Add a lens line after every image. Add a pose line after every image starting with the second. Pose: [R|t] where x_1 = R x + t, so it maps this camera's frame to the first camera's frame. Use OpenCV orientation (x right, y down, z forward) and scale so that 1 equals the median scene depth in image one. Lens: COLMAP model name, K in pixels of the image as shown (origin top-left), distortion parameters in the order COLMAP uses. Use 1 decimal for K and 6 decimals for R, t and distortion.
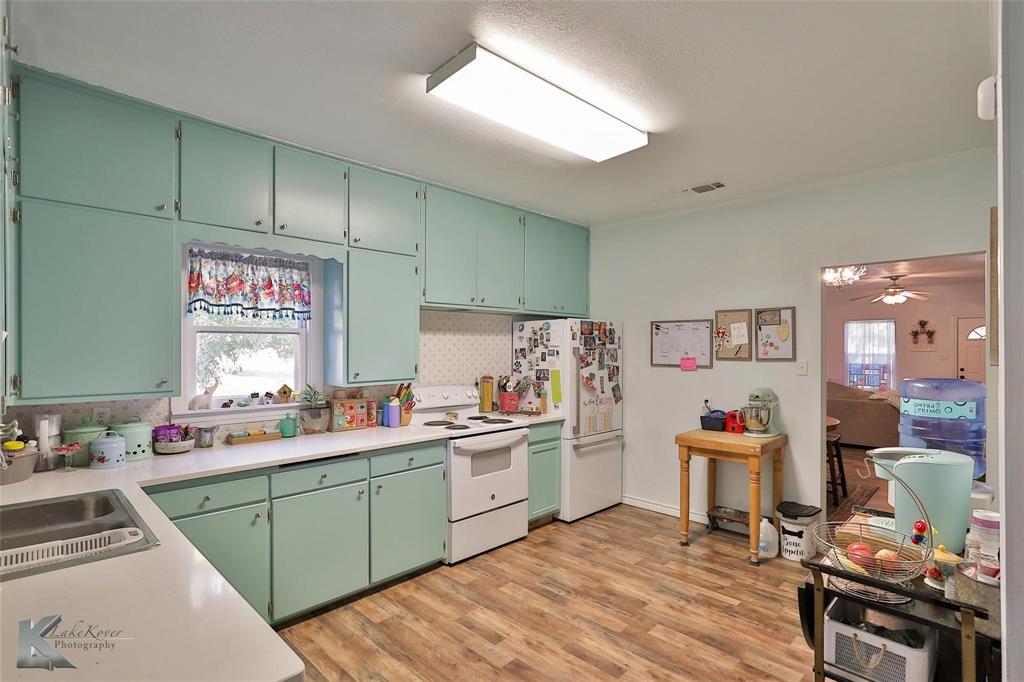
lens RADIAL K [[490.5, 0, 509.1], [0, 490.5, 348.9], [0, 0, 1]] dist [-0.010396, 0.000245]
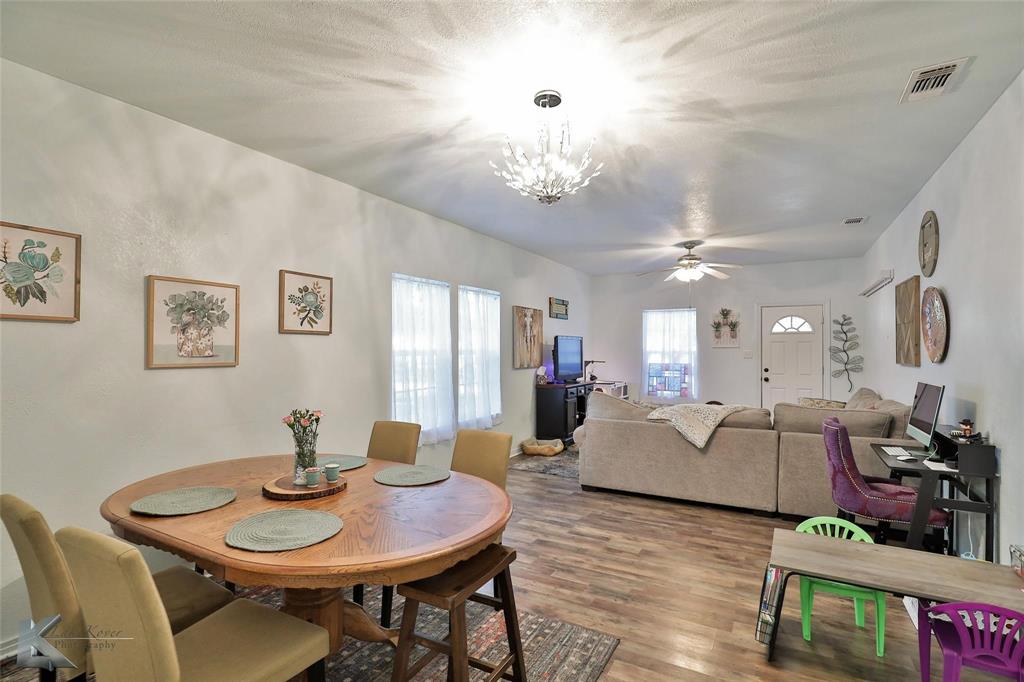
lens RADIAL K [[490.5, 0, 509.1], [0, 490.5, 348.9], [0, 0, 1]] dist [-0.010396, 0.000245]
pose [[0.963957, 0.001903, 0.266052, 0.292272], [-0.001765, 0.999998, -0.000754, 0.008468], [-0.266053, 0.000258, 0.963958, 0.317902]]
